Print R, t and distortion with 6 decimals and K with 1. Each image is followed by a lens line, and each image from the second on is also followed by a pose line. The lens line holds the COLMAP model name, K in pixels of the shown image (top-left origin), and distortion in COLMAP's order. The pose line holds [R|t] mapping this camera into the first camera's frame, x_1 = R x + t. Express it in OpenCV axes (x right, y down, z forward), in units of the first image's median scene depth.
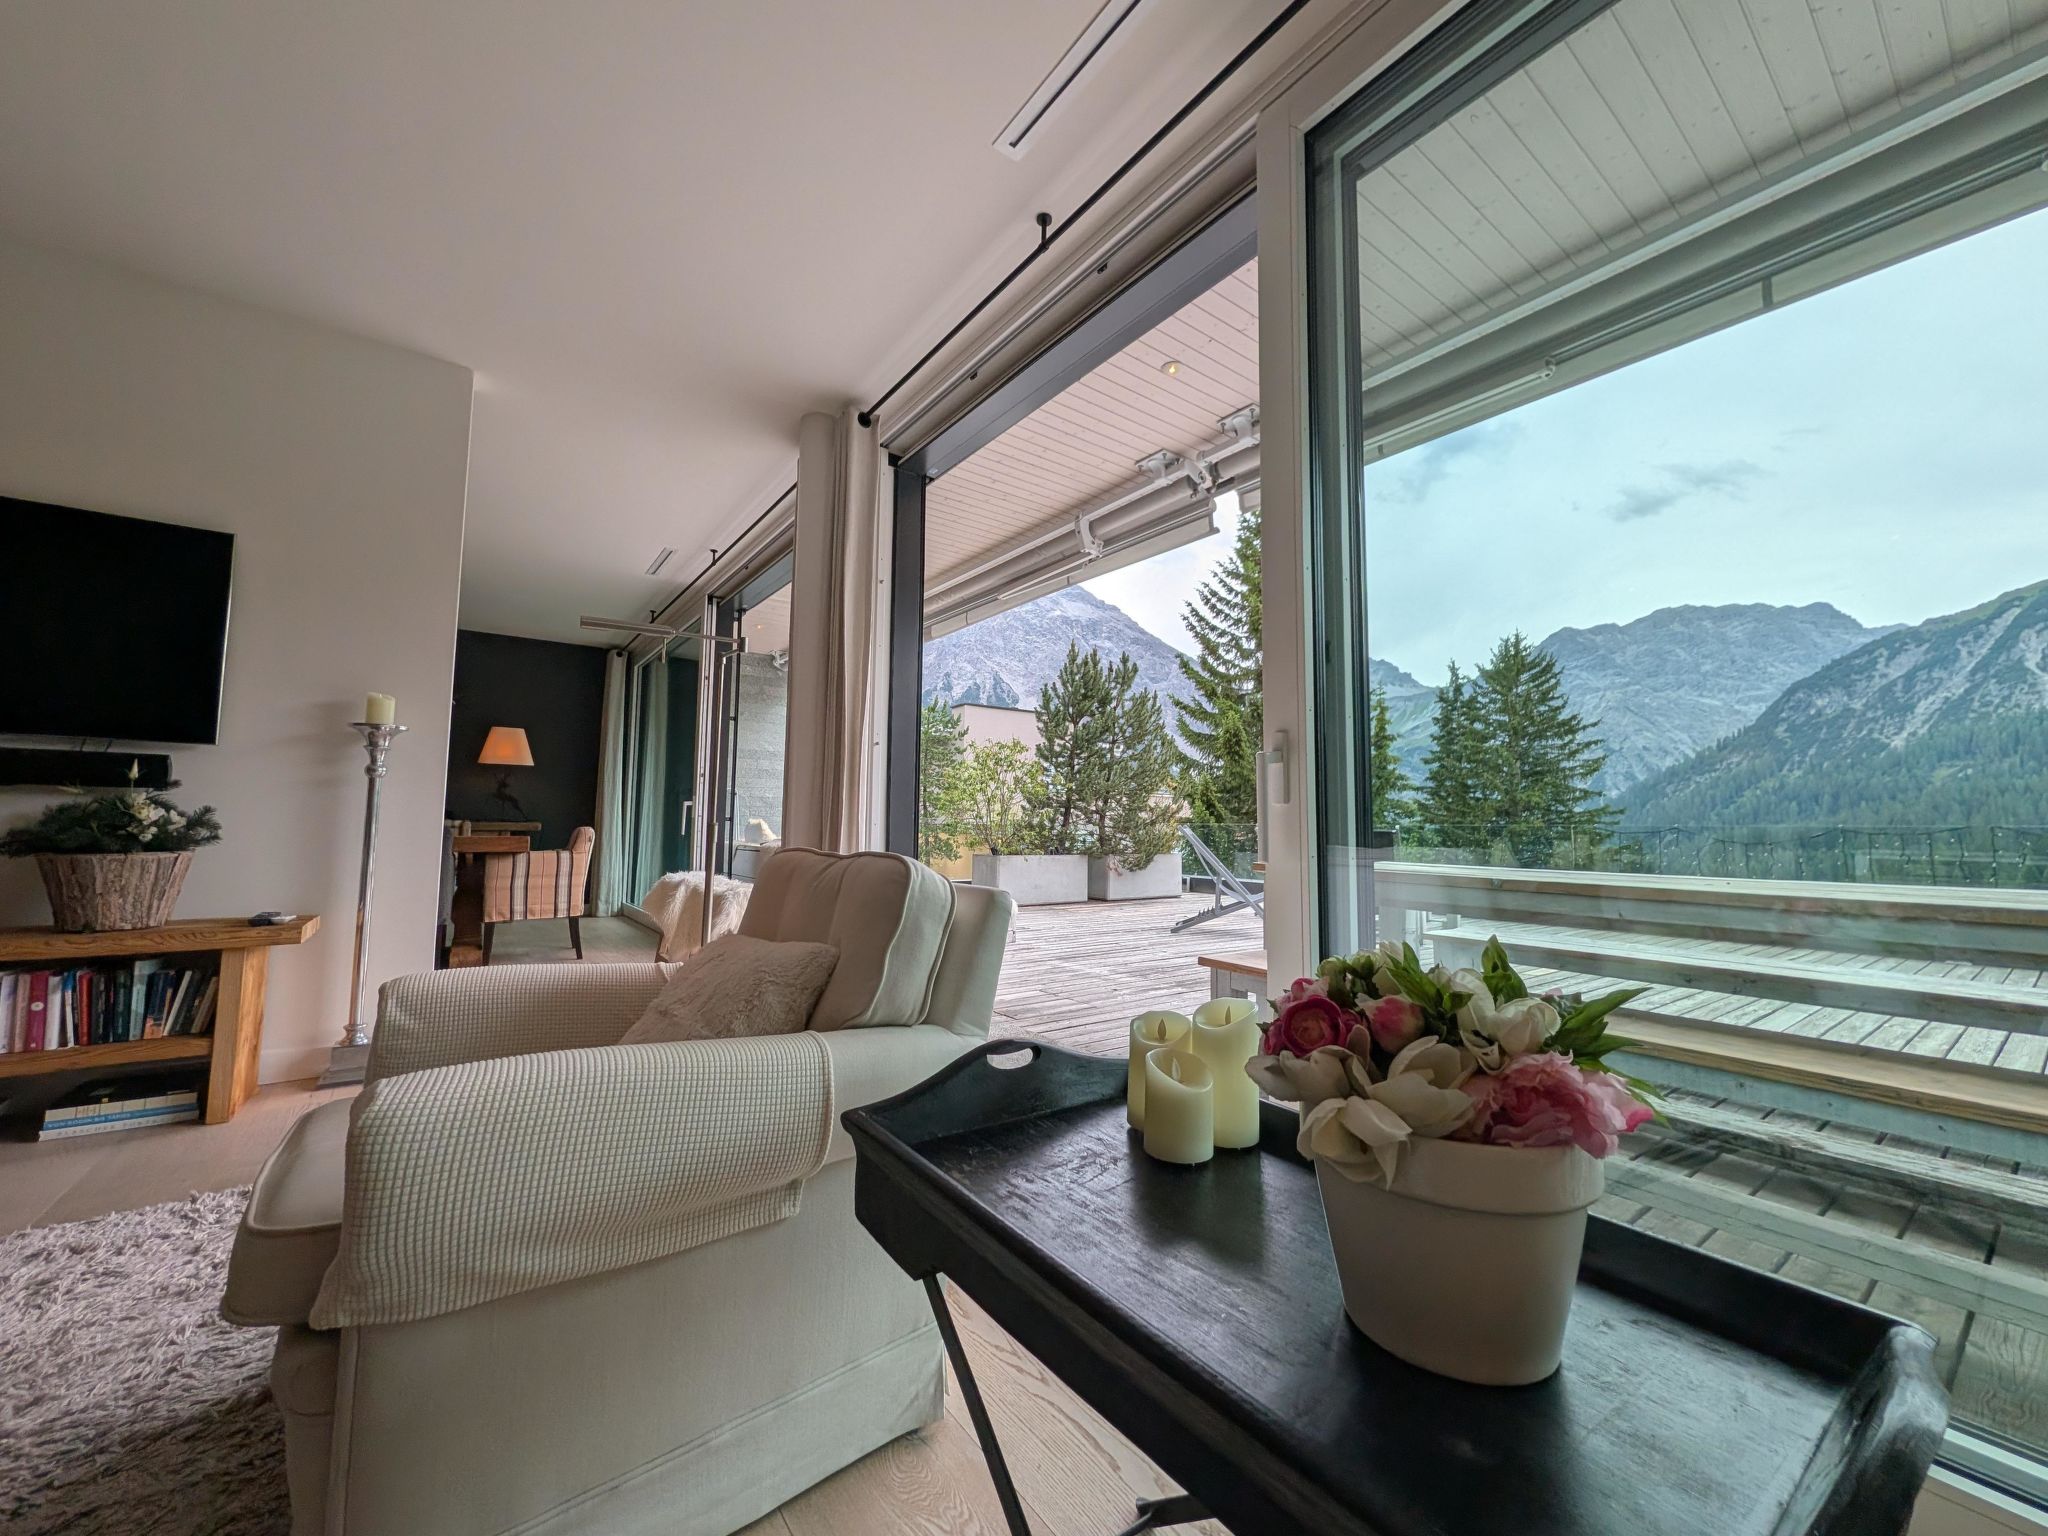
lens RADIAL K [[789.9, 0, 1028.2], [0, 789.9, 767.3], [0, 0, 1]] dist [-0.001234, 0.000291]
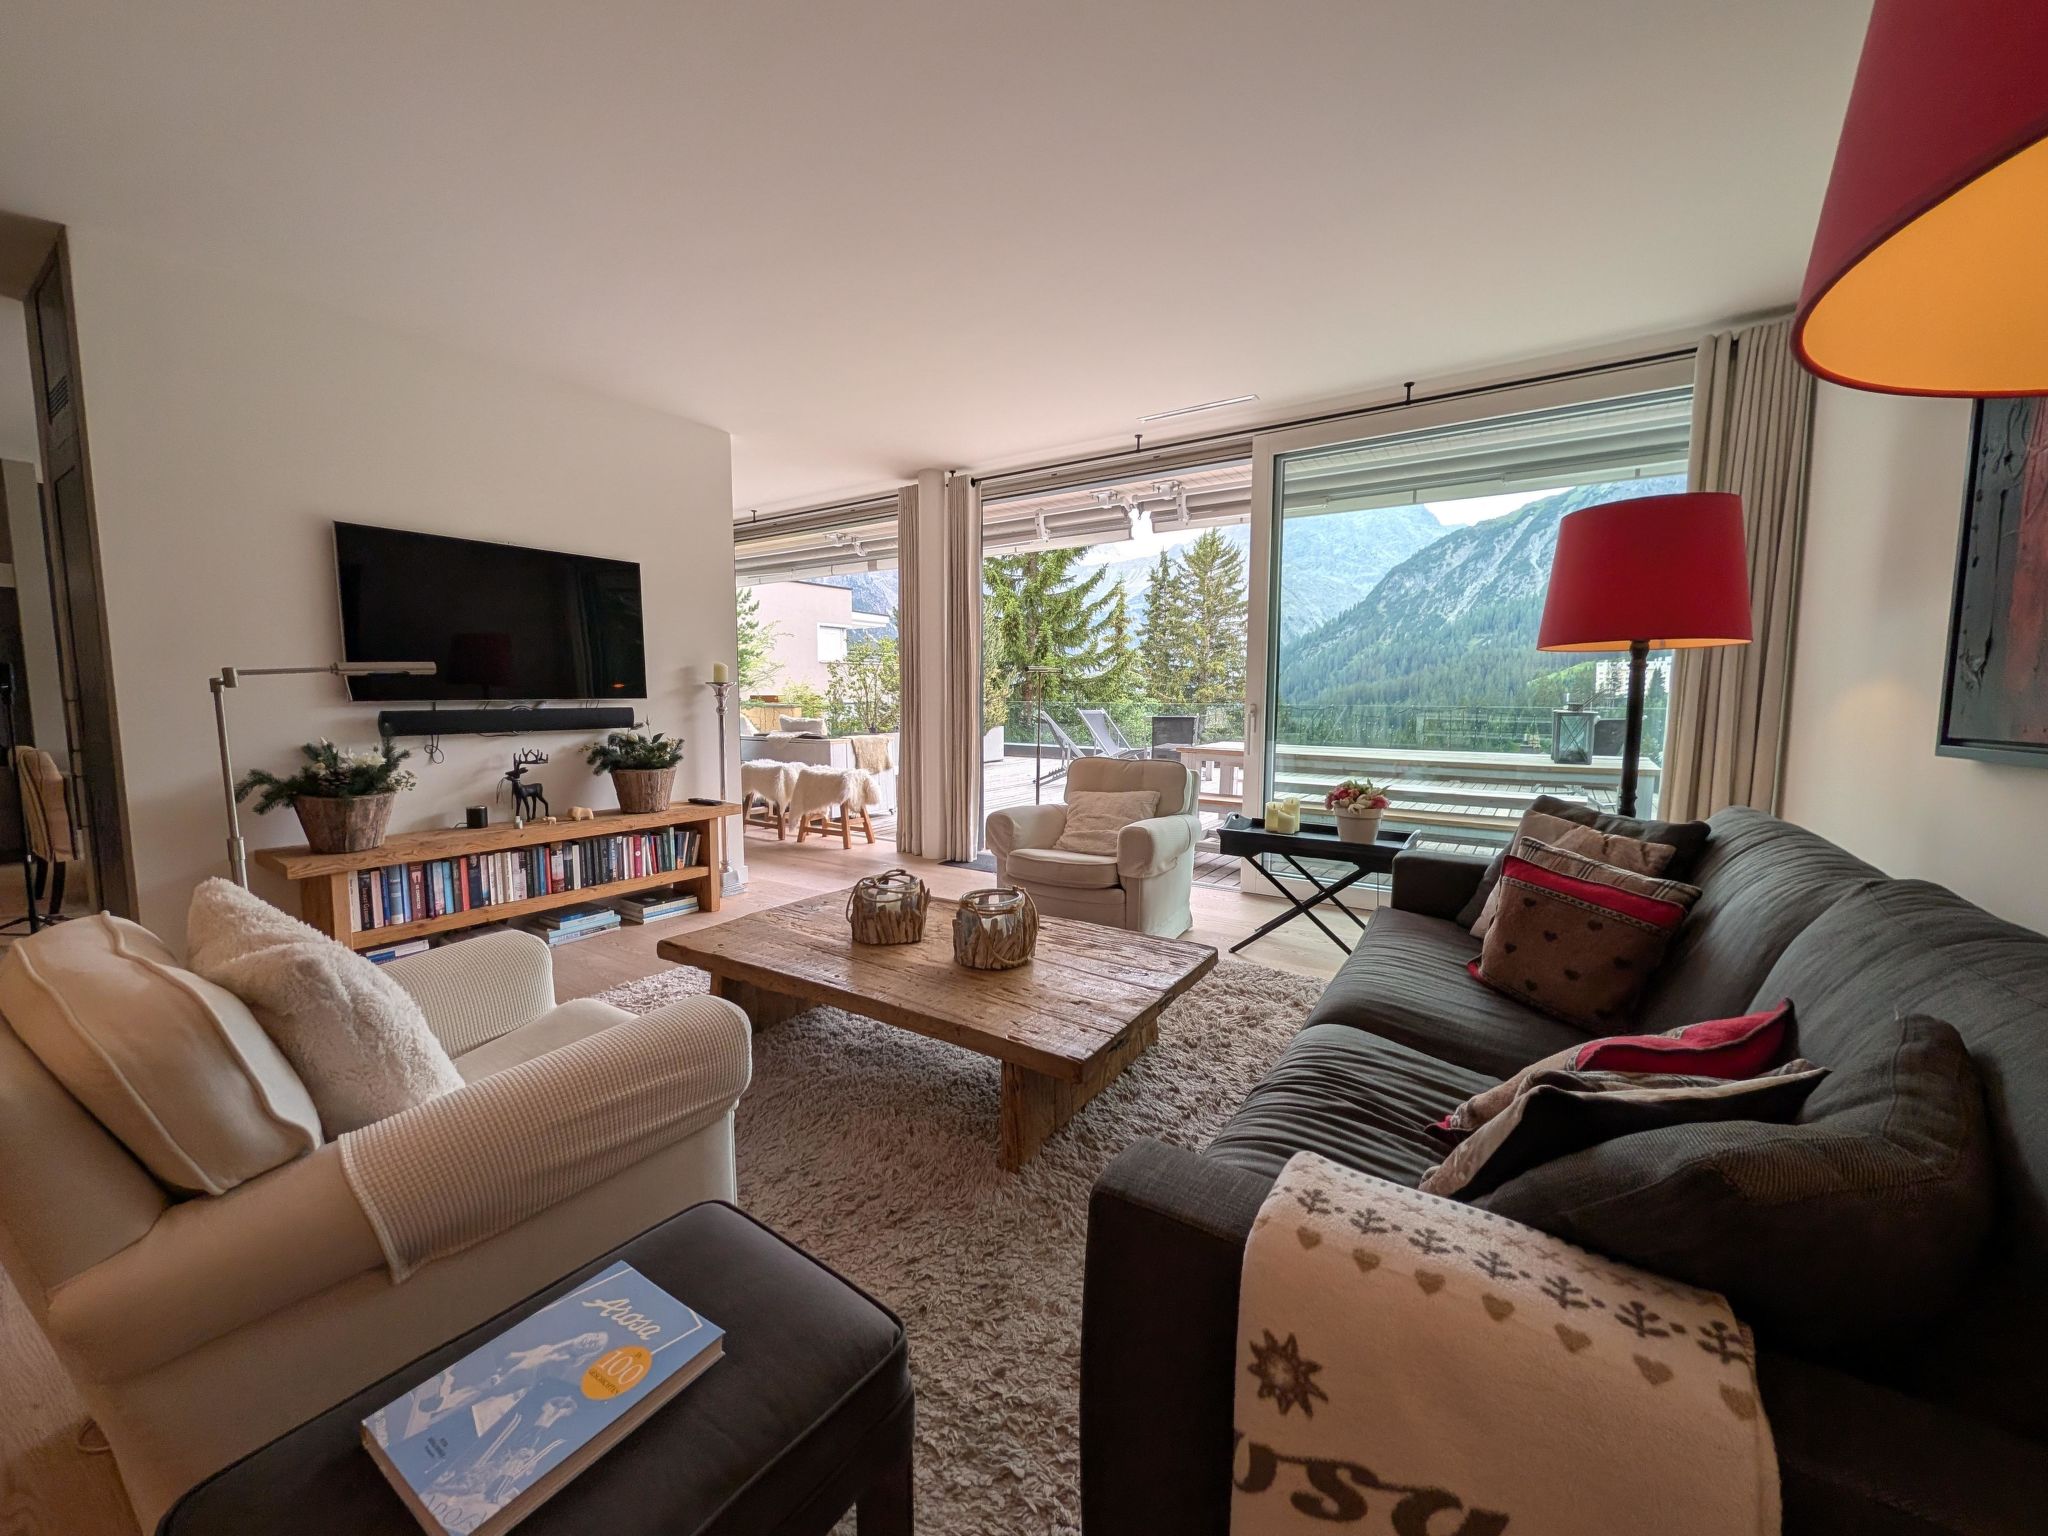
lens RADIAL K [[789.9, 0, 1031.2], [0, 789.9, 771.5], [0, 0, 1]] dist [-0.001234, 0.000291]
pose [[0.938172, -0.043144, 0.343470, -0.929456], [-0.019711, 0.983935, 0.177435, -0.201903], [-0.345607, -0.173235, 0.922250, -0.867054]]
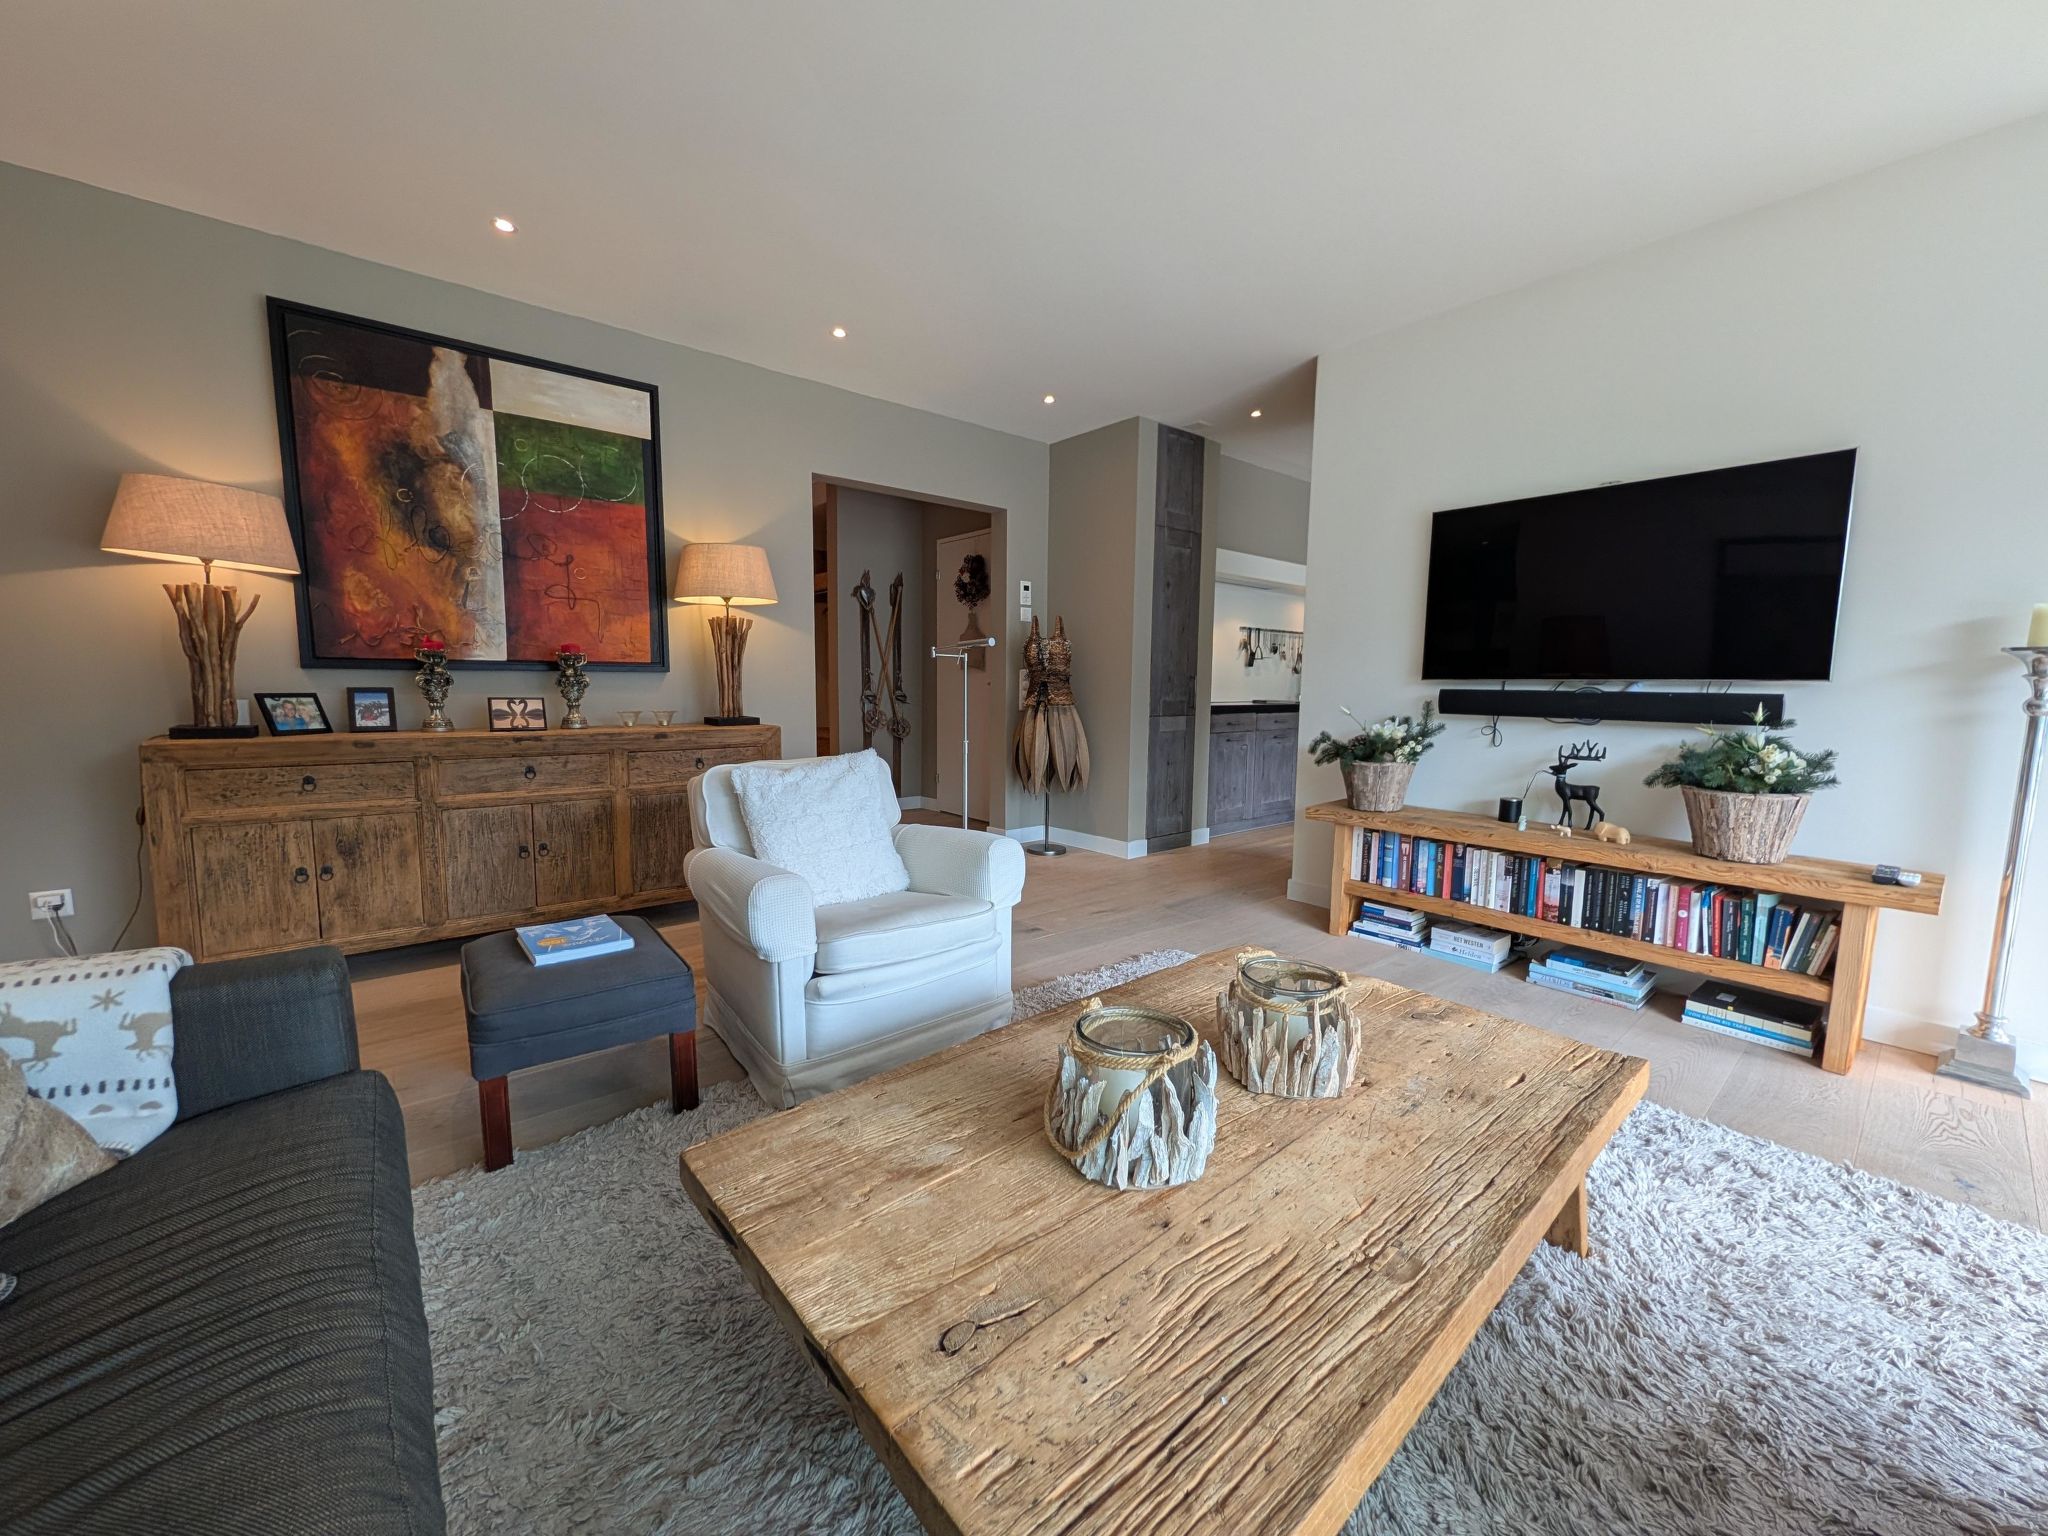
lens RADIAL K [[789.9, 0, 1017.7], [0, 789.9, 765.9], [0, 0, 1]] dist [-0.001234, 0.000291]
pose [[0.060408, 0.099100, -0.993242, -0.137903], [0.069600, 0.992219, 0.103231, -0.102435], [0.995744, -0.075366, 0.053040, -0.045149]]
